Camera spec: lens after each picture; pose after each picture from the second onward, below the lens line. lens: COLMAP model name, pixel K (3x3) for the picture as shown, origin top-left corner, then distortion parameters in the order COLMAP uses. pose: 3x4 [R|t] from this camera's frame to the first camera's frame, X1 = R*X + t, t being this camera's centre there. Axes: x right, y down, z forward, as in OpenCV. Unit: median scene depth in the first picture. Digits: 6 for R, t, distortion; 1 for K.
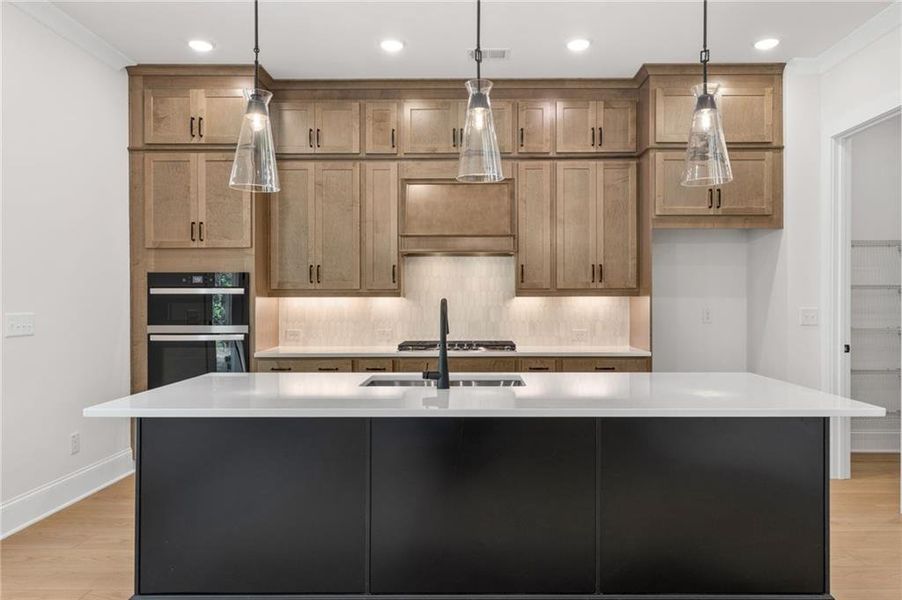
lens RADIAL K [[610.7, 0, 465.8], [0, 610.7, 302.6], [0, 0, 1]] dist [0.013584, -0.008700]
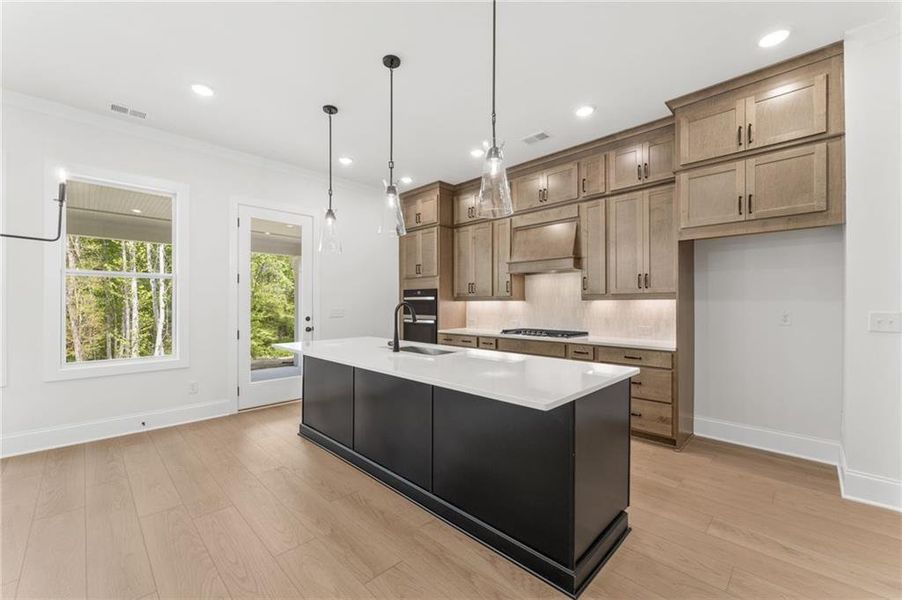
lens RADIAL K [[362.8, 0, 442.1], [0, 362.8, 301.1], [0, 0, 1]] dist [-0.000118, 0.000388]
pose [[0.703026, -0.003408, -0.711156, 0.472313], [-0.003125, 0.999964, -0.007881, -0.000294], [0.711157, 0.007763, 0.702990, 0.201649]]
